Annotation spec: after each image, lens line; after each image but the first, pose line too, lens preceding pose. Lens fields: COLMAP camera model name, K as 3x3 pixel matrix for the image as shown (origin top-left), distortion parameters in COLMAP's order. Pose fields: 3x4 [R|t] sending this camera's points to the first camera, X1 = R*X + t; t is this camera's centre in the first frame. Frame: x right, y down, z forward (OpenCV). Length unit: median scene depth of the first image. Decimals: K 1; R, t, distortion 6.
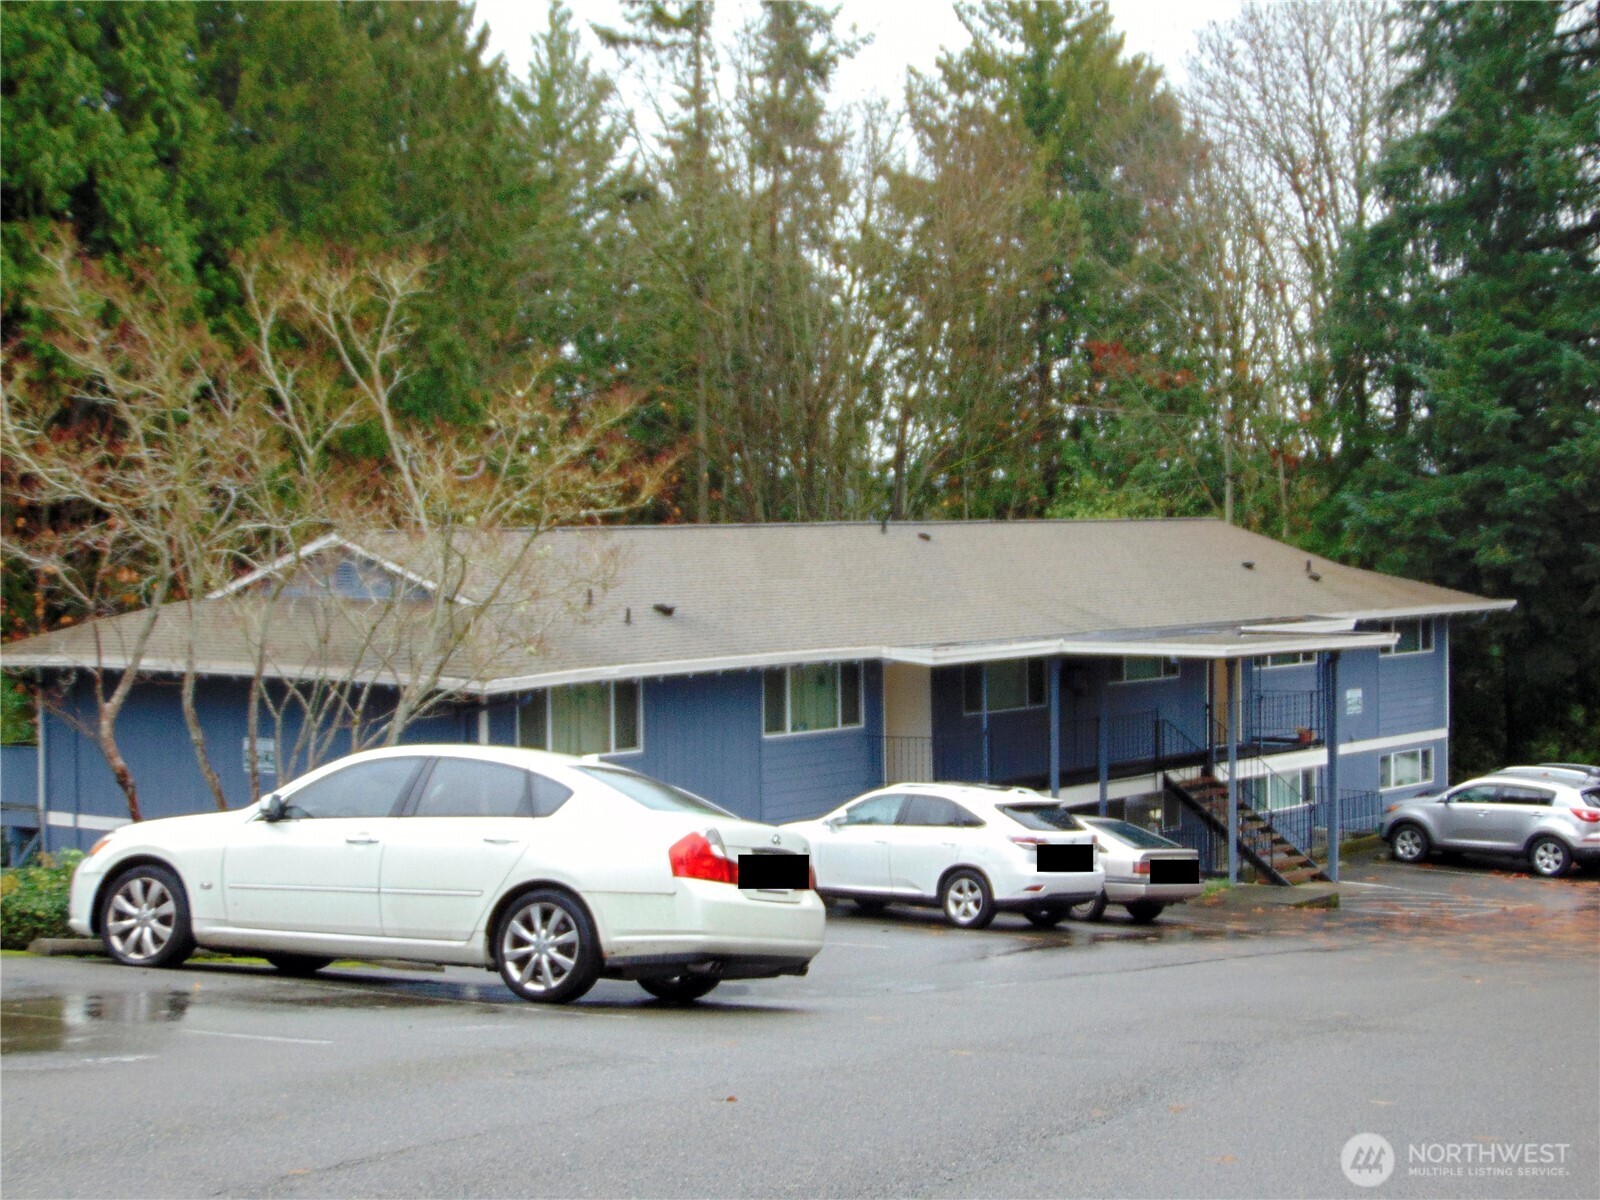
lens RADIAL K [[2814.1, 0, 800.0], [0, 2814.1, 600.0], [0, 0, 1]] dist [0.086280, -0.157017]
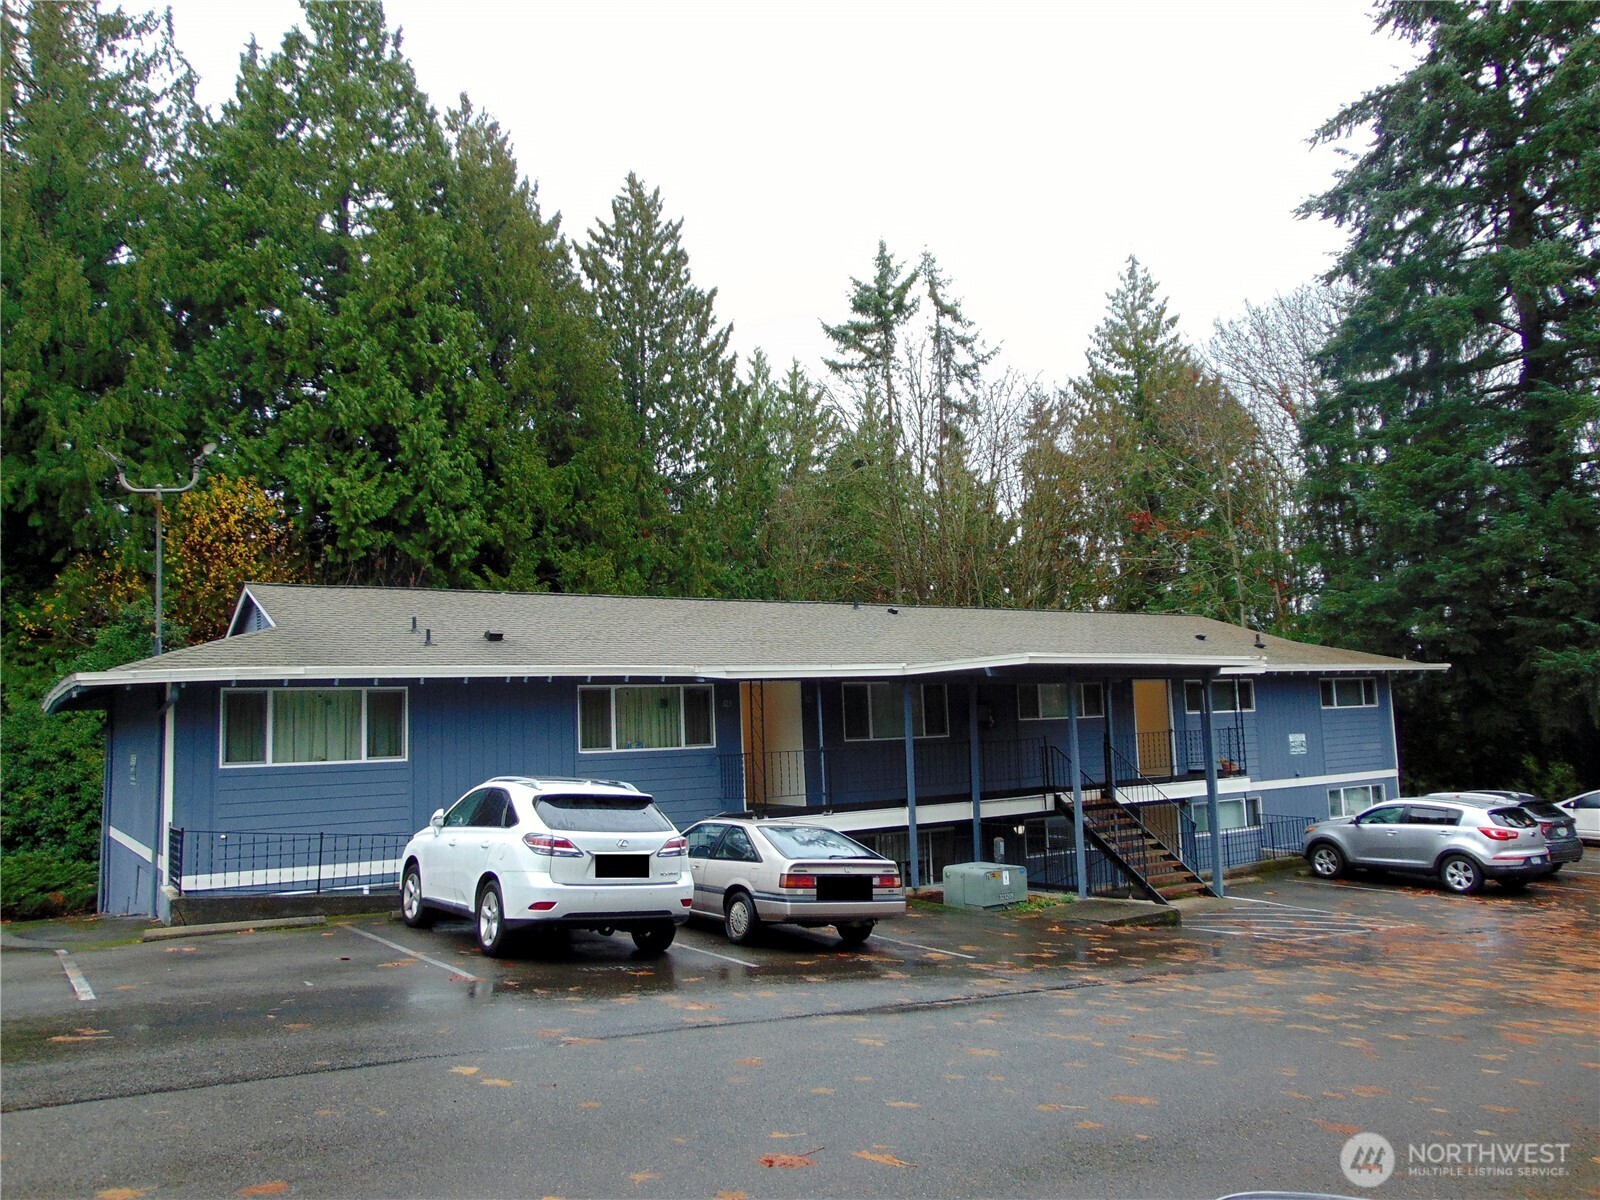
lens RADIAL K [[1234.5, 0, 761.5], [0, 1234.5, 601.9], [0, 0, 1]] dist [-0.044865, 0.068034]
pose [[0.945746, -0.058217, -0.319650, 0.171355], [0.017724, 0.991596, -0.128157, 0.044449], [0.324424, 0.115538, 0.938829, 0.480315]]
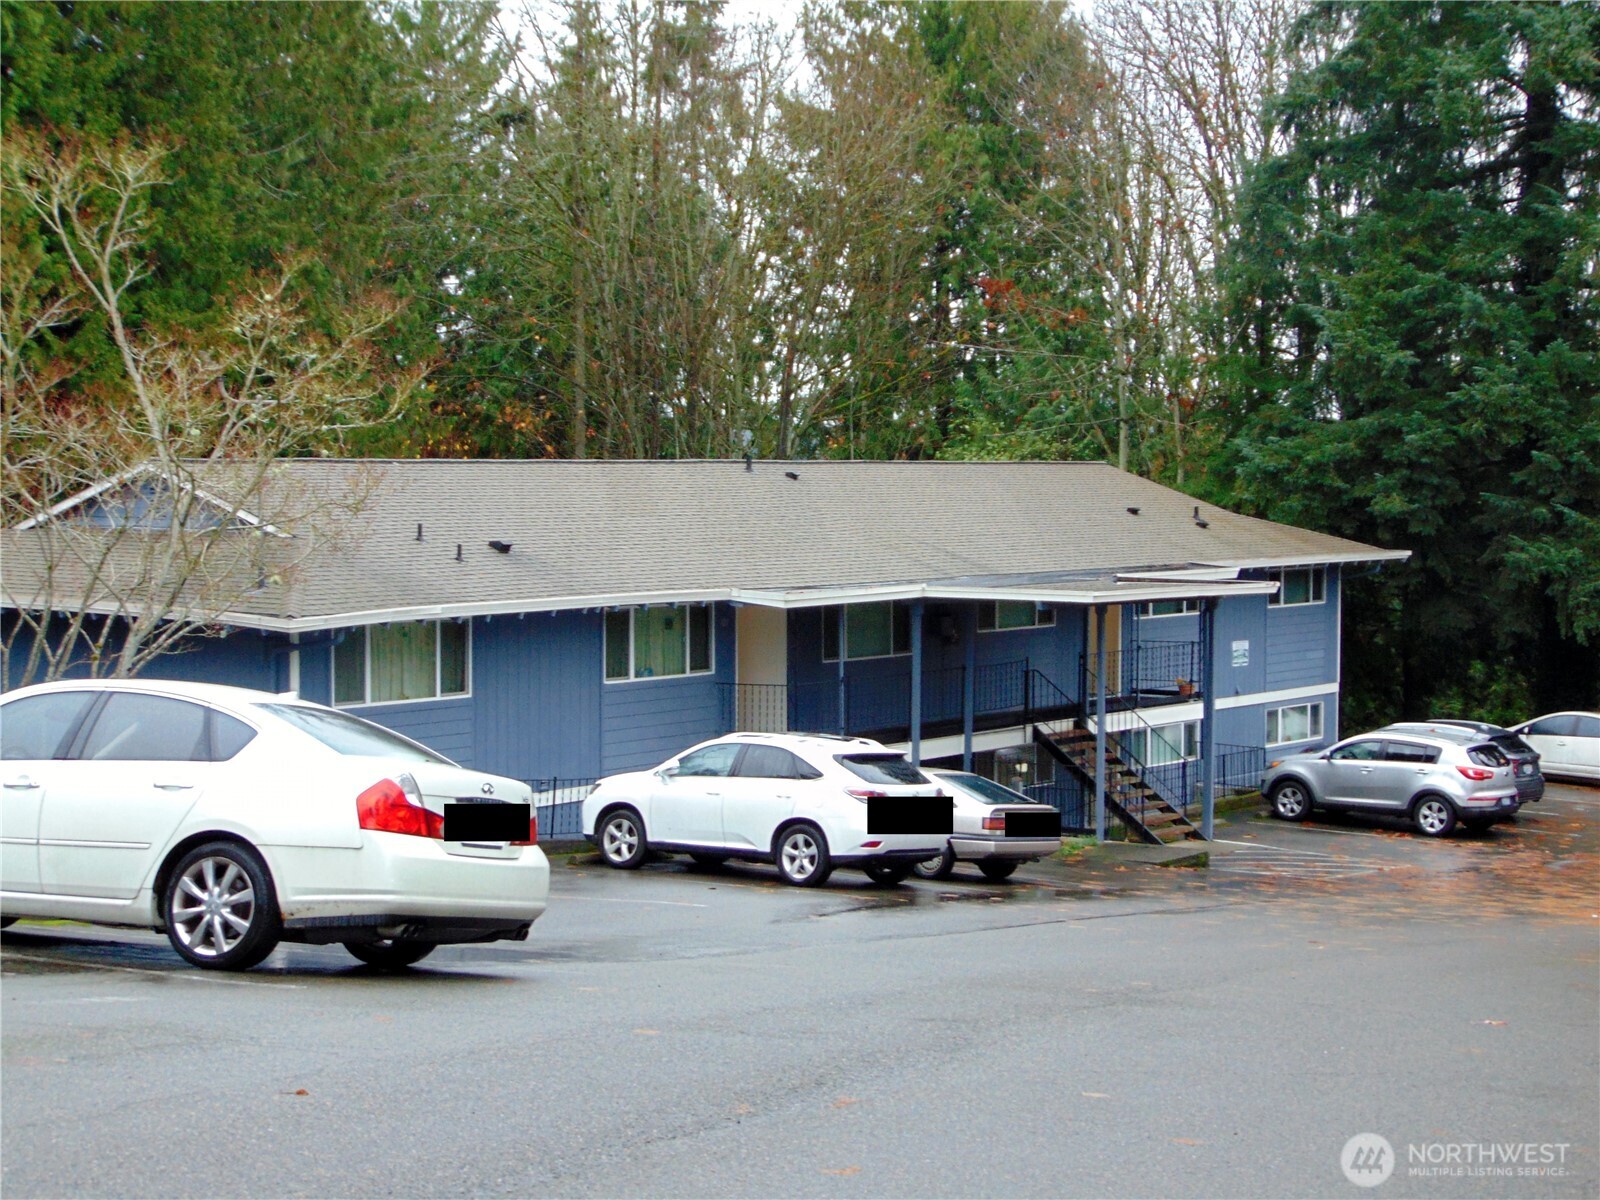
lens RADIAL K [[2858.1, 0, 803.1], [0, 2858.1, 600.8], [0, 0, 1]] dist [0.119990, -0.380675]
pose [[0.999539, 0.011360, 0.028138, 0.022066], [-0.011859, 0.999774, 0.017646, 0.002855], [-0.027932, -0.017971, 0.999448, 0.030666]]
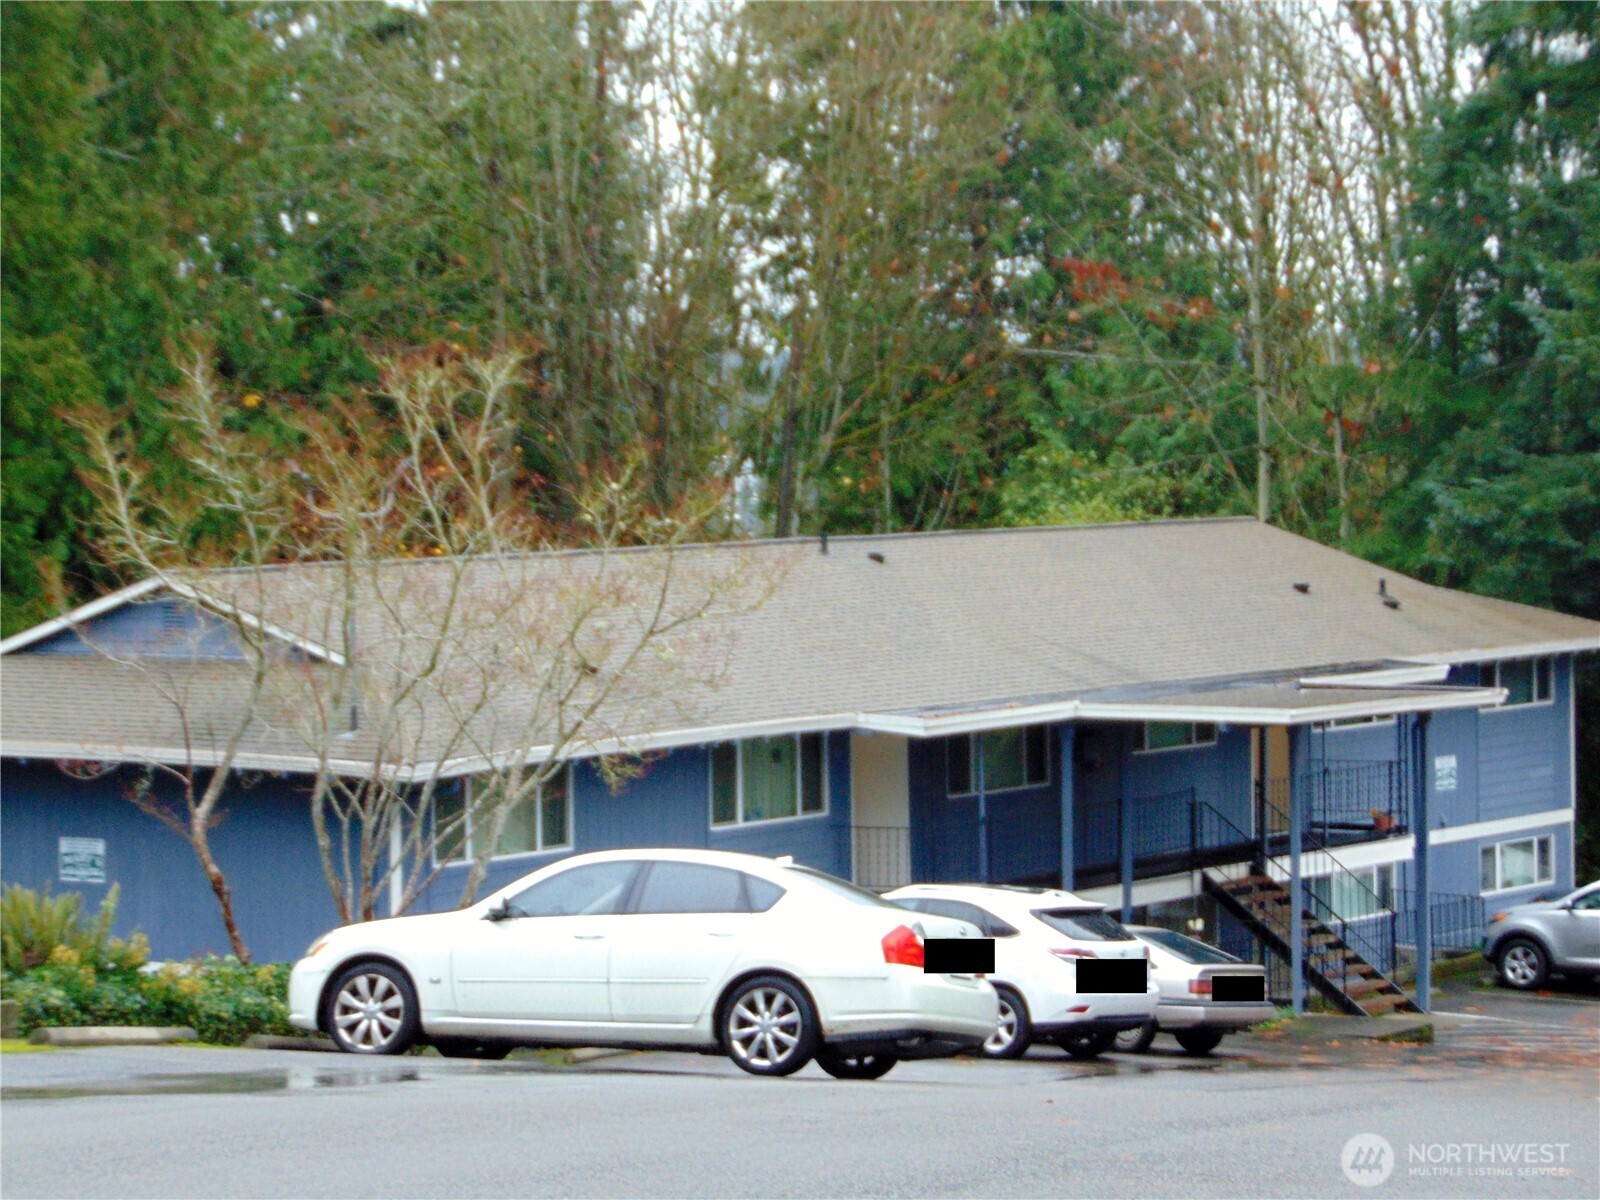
lens RADIAL K [[4973.8, 0, 800.0], [0, 4973.8, 600.0], [0, 0, 1]] dist [0.753876, -8.191368]
pose [[0.997506, -0.004455, 0.070444, -0.072207], [0.004025, 0.999972, 0.006252, -0.020423], [-0.070470, -0.005953, 0.997496, -0.333848]]
